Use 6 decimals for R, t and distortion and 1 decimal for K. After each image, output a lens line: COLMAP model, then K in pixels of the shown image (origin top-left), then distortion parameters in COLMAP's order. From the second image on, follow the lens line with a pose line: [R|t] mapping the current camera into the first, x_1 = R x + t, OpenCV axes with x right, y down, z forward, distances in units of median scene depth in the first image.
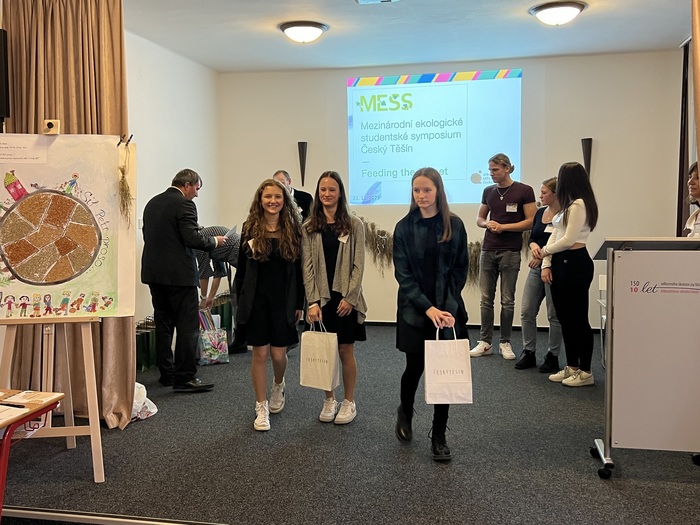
lens RADIAL K [[715.1, 0, 342.6], [0, 715.1, 262.7], [0, 0, 1]] dist [0.017826, 0.000000]
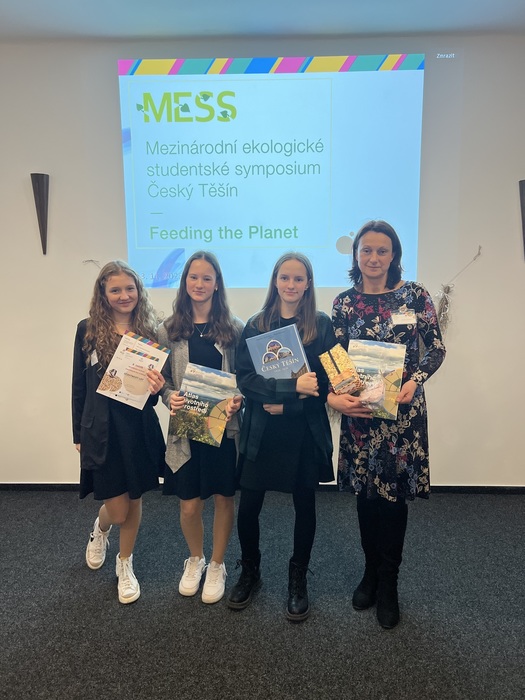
lens RADIAL K [[532.7, 0, 257.2], [0, 532.7, 347.4], [0, 0, 1]] dist [0.016860, -0.007137]
pose [[0.977306, -0.028120, 0.209959, 0.035292], [0.012586, 0.997107, 0.074961, -0.122966], [-0.211459, -0.070617, 0.974832, 1.066070]]
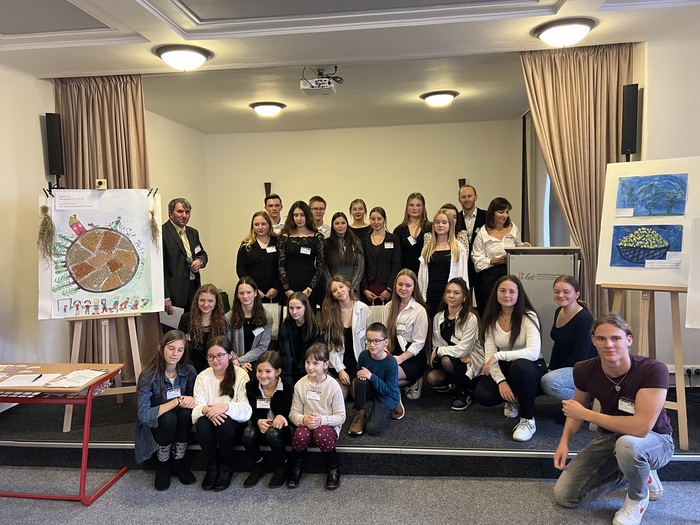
lens RADIAL K [[532.7, 0, 346.7], [0, 532.7, 269.8], [0, 0, 1]] dist [0.016860, -0.007137]
pose [[0.994543, -0.030137, 0.099878, -0.019928], [0.028686, 0.999462, 0.015928, -0.016440], [-0.100305, -0.012976, 0.994872, -0.126461]]
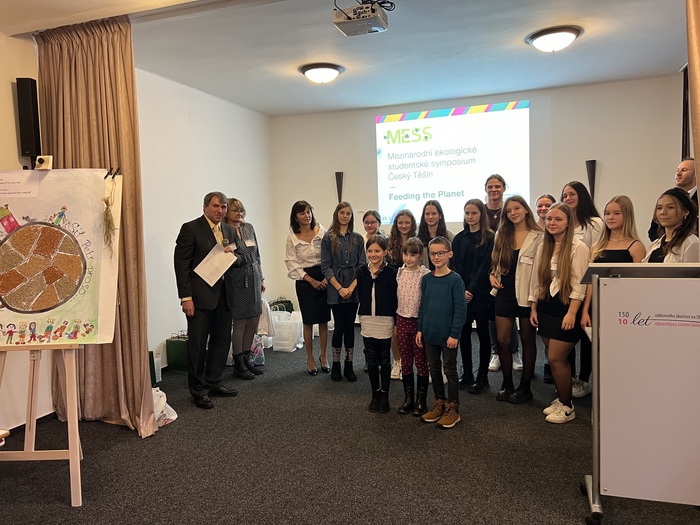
lens RADIAL K [[532.7, 0, 347.4], [0, 532.7, 262.5], [0, 0, 1]] dist [0.016860, -0.007137]
pose [[0.992092, -0.010999, -0.125030, 0.127169], [0.010690, 0.999938, -0.003142, -0.031680], [0.125057, 0.001781, 0.992148, 0.251523]]
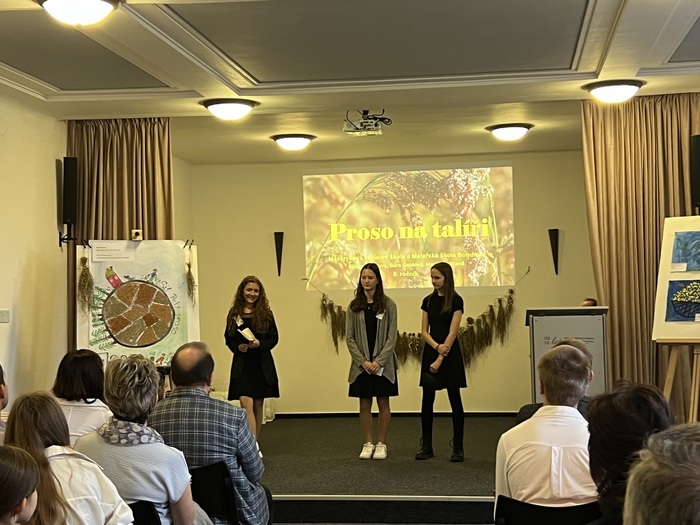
lens RADIAL K [[1144.5, 0, 348.8], [0, 1144.5, 261.0], [0, 0, 1]] dist [0.139749, 0.000000]
pose [[0.997241, -0.008902, 0.073700, -0.149415], [0.017672, 0.992710, -0.119227, 0.124041], [-0.072101, 0.120201, 0.990128, -1.142142]]
